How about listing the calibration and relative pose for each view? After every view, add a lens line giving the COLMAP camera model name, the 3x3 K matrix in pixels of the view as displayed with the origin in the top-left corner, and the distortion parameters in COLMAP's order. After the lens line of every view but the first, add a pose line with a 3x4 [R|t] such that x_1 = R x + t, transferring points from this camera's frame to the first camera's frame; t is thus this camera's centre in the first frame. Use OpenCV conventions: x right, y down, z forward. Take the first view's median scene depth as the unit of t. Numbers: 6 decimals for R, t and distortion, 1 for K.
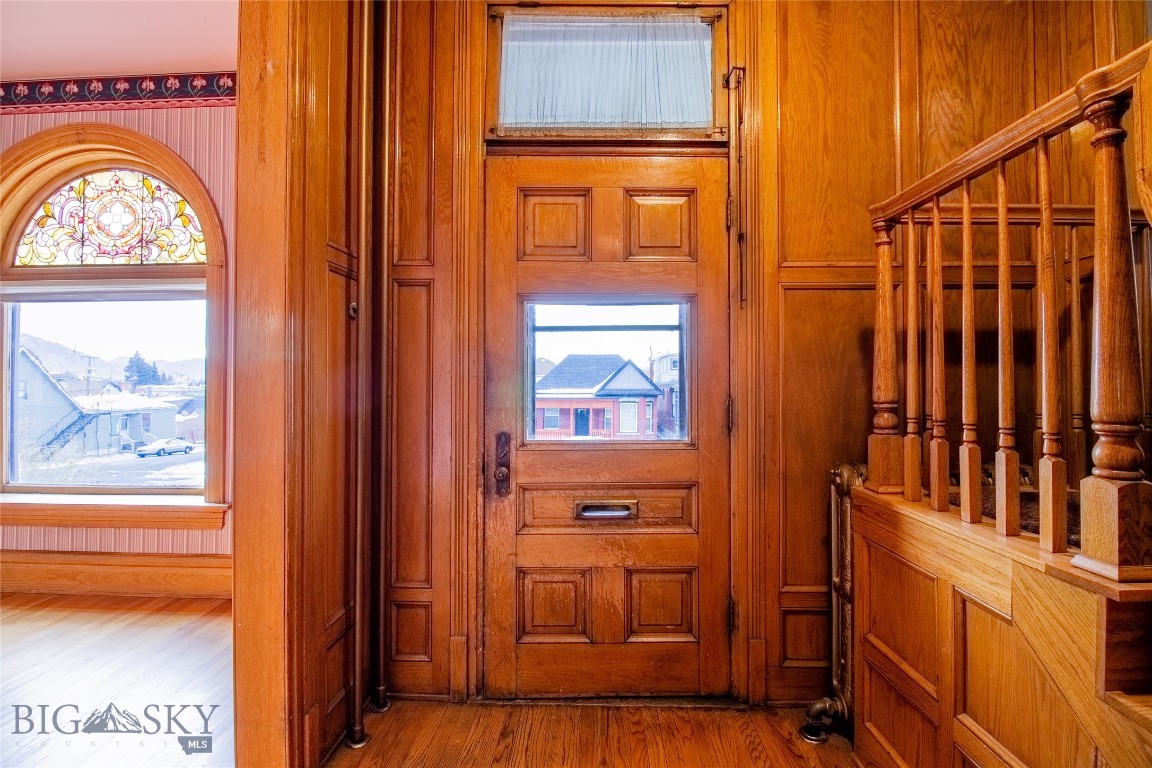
lens RADIAL K [[554.8, 0, 604.9], [0, 554.8, 372.4], [0, 0, 1]] dist [-0.001753, -0.009260]
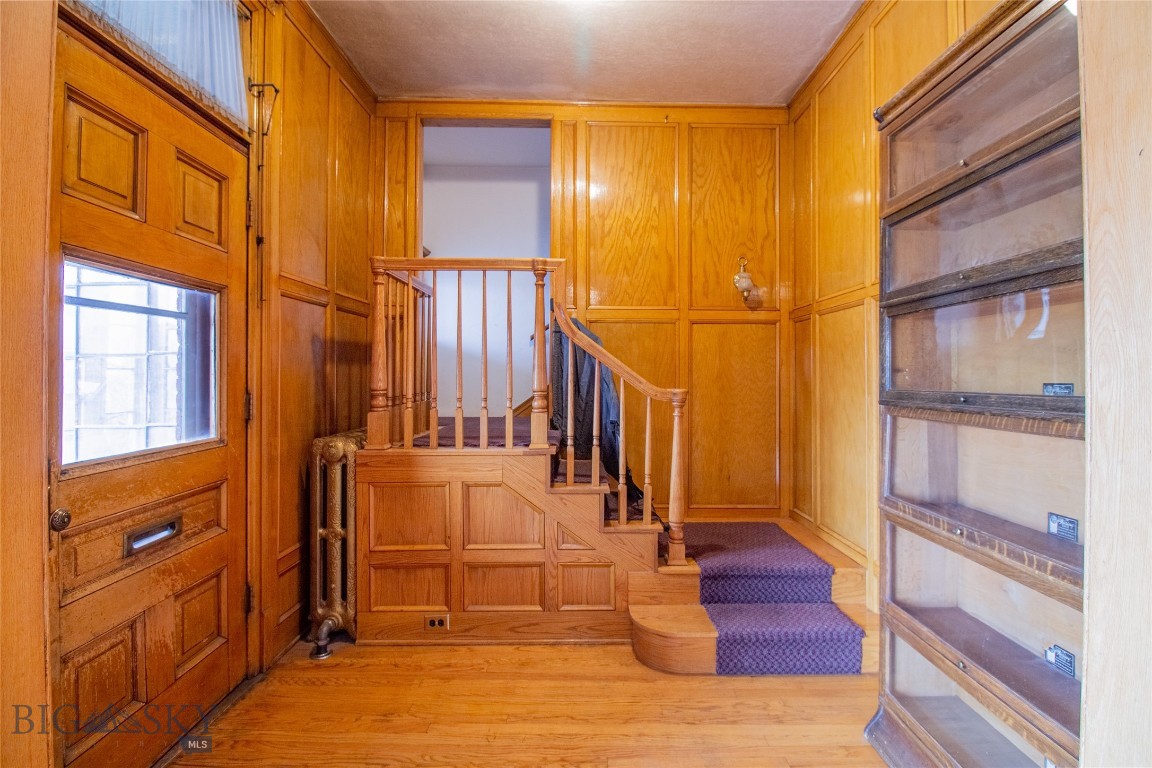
lens RADIAL K [[554.8, 0, 576.6], [0, 554.8, 376.1], [0, 0, 1]] dist [-0.001753, -0.009260]
pose [[-0.011120, -0.001706, 0.999937, -0.818457], [-0.019265, 0.999813, 0.001491, 0.002847], [-0.999753, -0.019247, -0.011150, 0.396044]]
